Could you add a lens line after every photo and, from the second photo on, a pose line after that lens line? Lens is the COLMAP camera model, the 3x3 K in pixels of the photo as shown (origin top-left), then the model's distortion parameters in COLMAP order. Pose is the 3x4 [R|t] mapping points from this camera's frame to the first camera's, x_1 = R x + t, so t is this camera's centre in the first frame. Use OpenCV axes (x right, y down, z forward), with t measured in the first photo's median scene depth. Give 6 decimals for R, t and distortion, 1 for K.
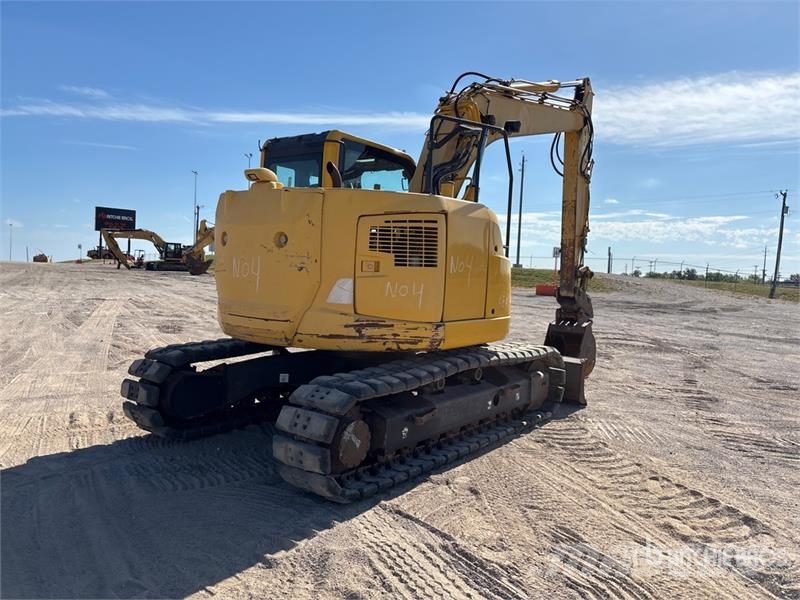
lens RADIAL K [[617.9, 0, 405.5], [0, 617.9, 302.0], [0, 0, 1]] dist [0.069412, -0.081404]
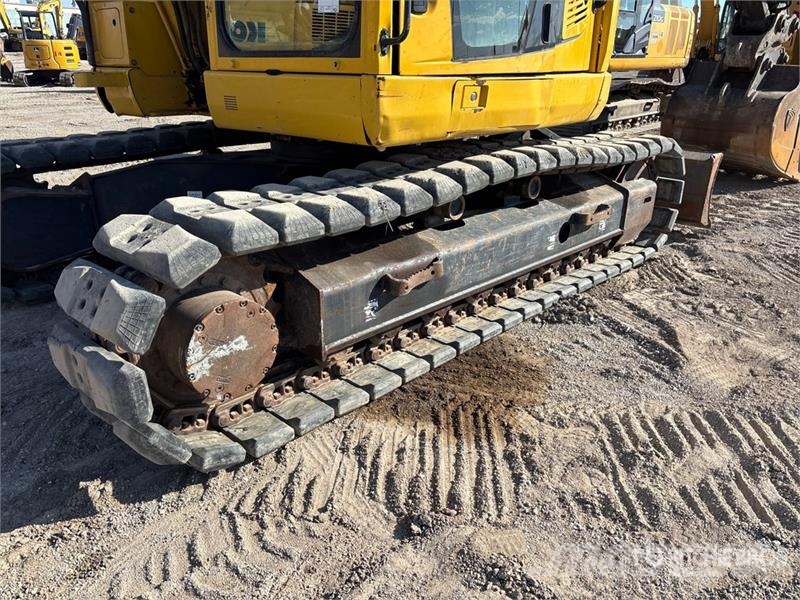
lens RADIAL K [[617.9, 0, 405.5], [0, 617.9, 302.0], [0, 0, 1]] dist [0.069412, -0.081404]
pose [[0.994414, 0.004270, -0.105459, 0.063642], [0.027096, 0.955366, 0.294179, 0.049101], [0.102008, -0.295393, 0.949914, 0.438430]]
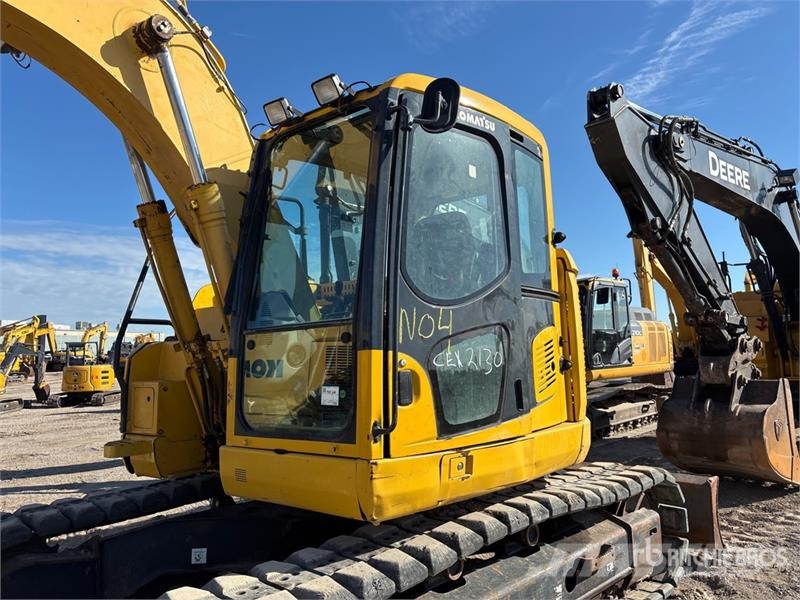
lens RADIAL K [[617.1, 0, 406.6], [0, 617.1, 289.6], [0, 0, 1]] dist [0.048222, -0.054834]
pose [[0.990539, -0.088458, -0.104915, 0.084212], [0.068052, 0.980526, -0.184222, -0.002854], [0.119168, 0.175340, 0.977269, 0.405358]]
